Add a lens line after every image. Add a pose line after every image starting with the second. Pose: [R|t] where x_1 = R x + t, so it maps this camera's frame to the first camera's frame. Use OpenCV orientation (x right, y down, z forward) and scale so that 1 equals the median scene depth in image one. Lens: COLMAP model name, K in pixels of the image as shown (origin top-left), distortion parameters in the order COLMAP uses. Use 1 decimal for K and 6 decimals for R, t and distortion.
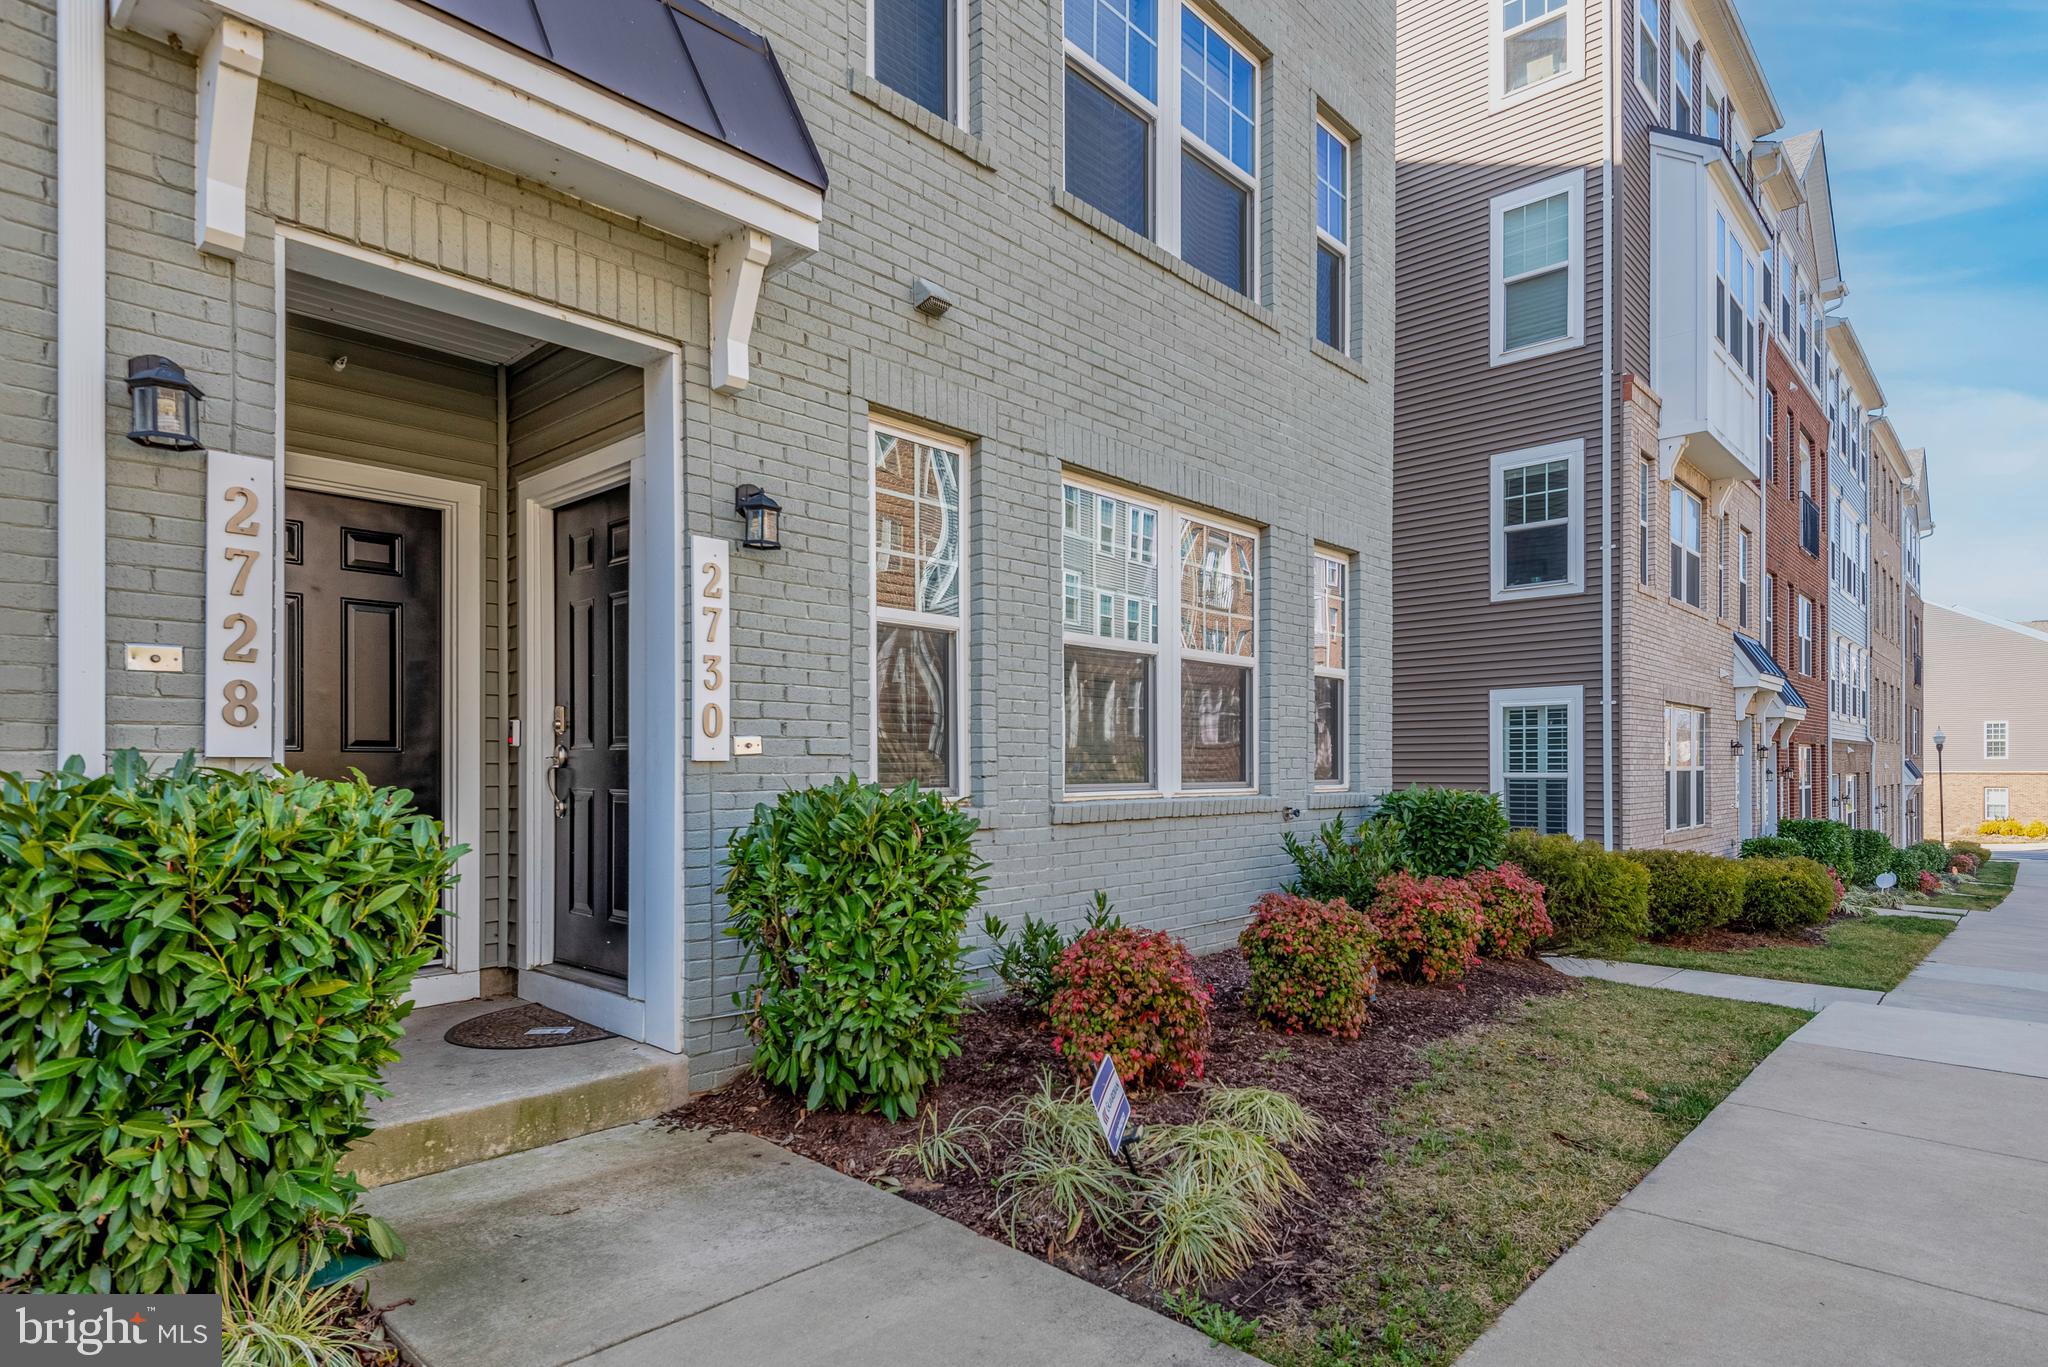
lens RADIAL K [[1122.5, 0, 1110.3], [0, 1122.5, 770.4], [0, 0, 1]] dist [0.000320, -0.000032]
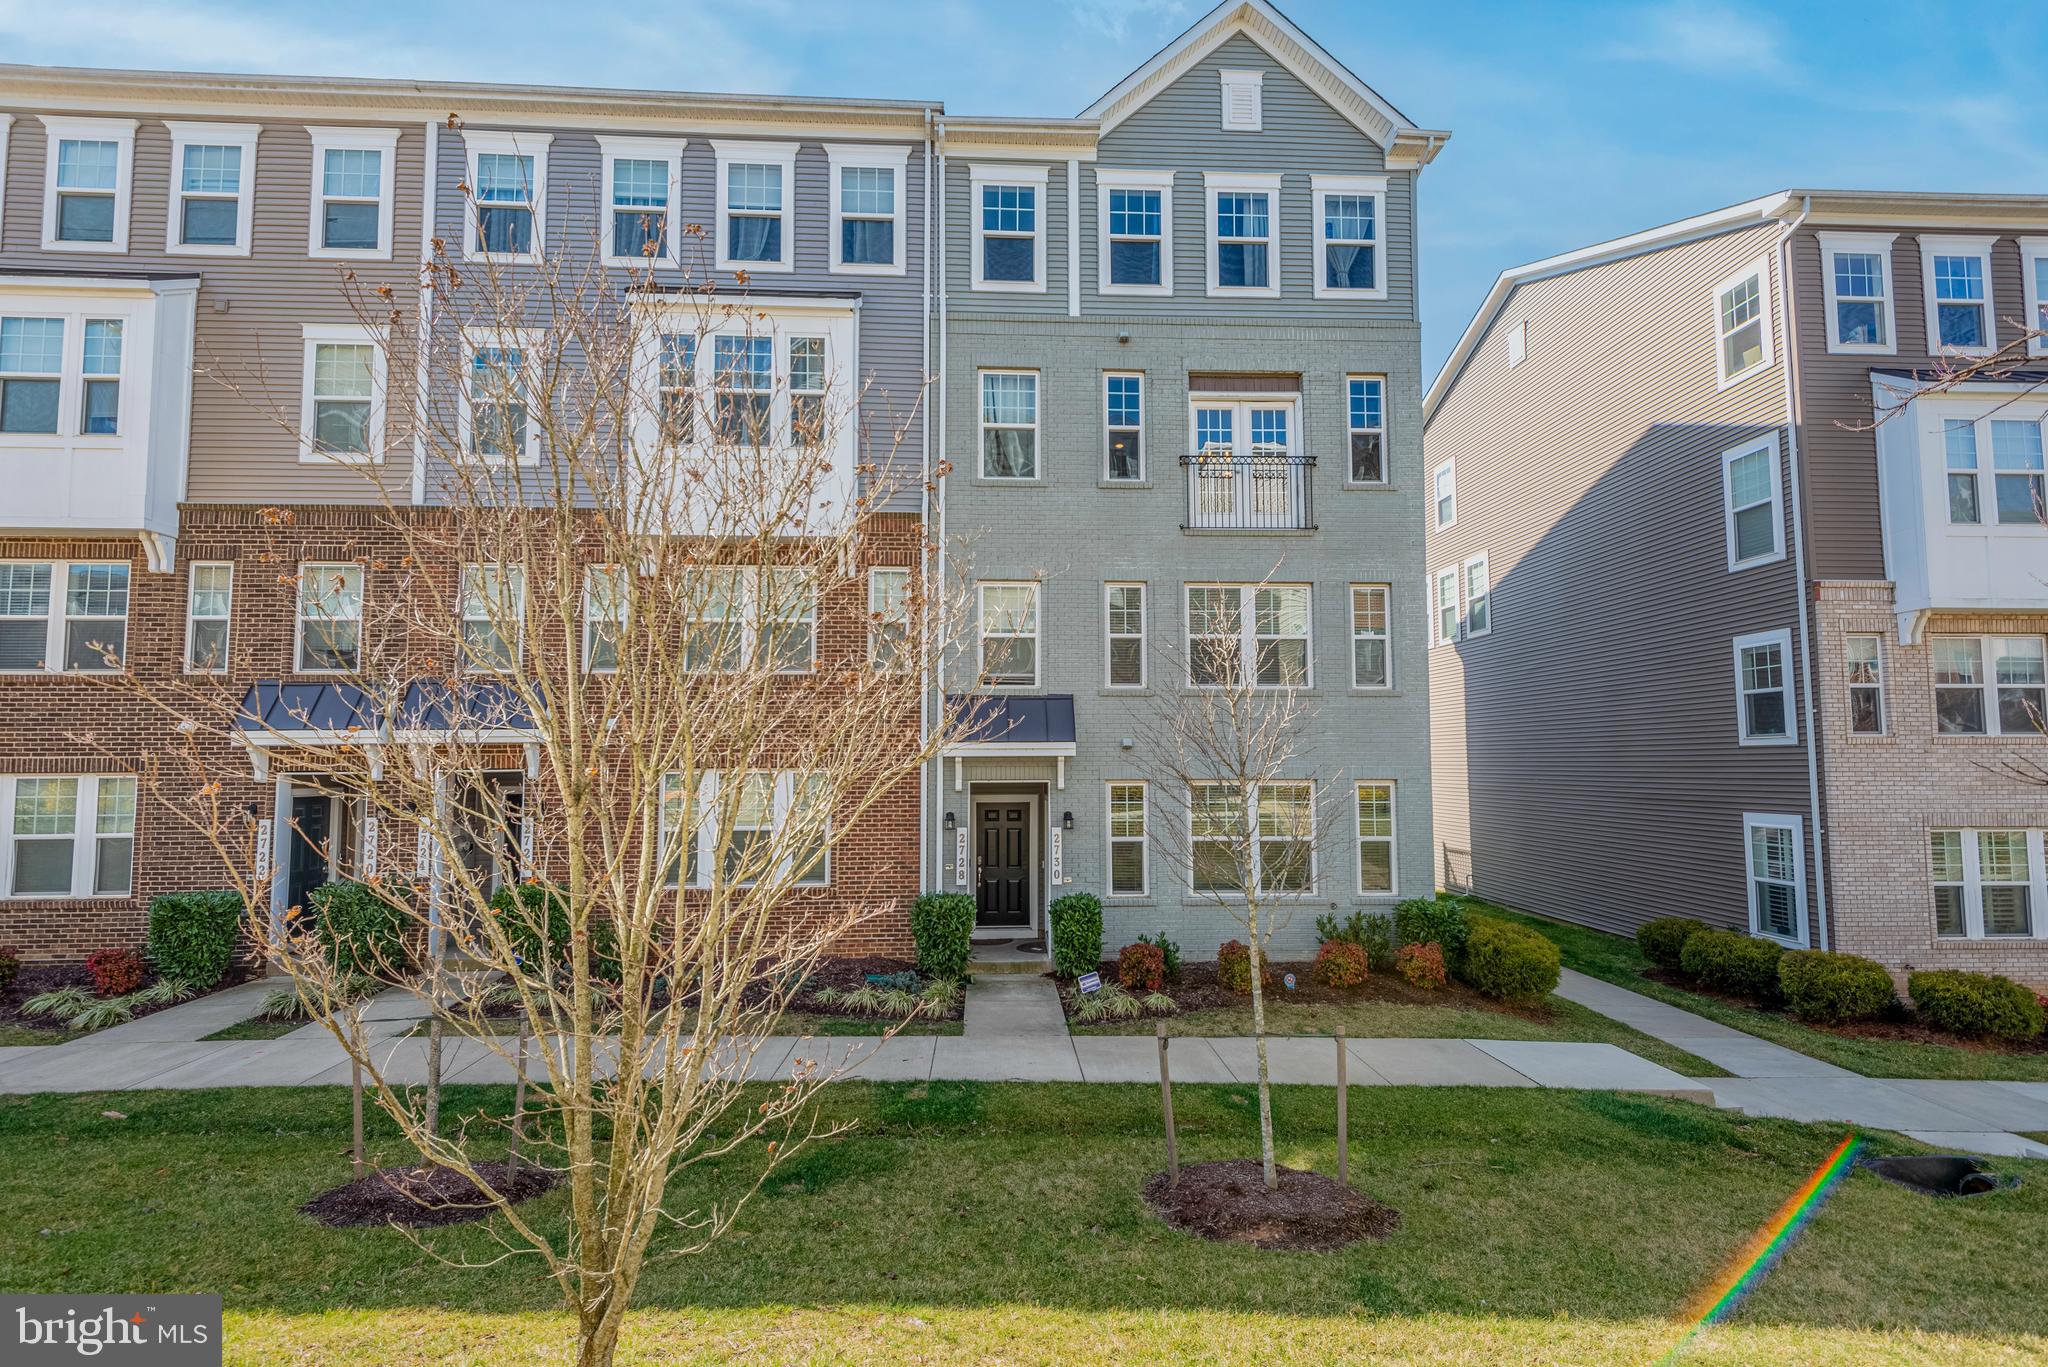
lens RADIAL K [[941.5, 0, 1028.9], [0, 941.5, 664.5], [0, 0, 1]] dist [0.038471, -0.026416]
pose [[0.679618, -0.070144, -0.730204, 0.632988], [-0.003585, 0.995088, -0.098926, -0.137485], [0.733557, 0.069850, 0.676029, -0.425288]]
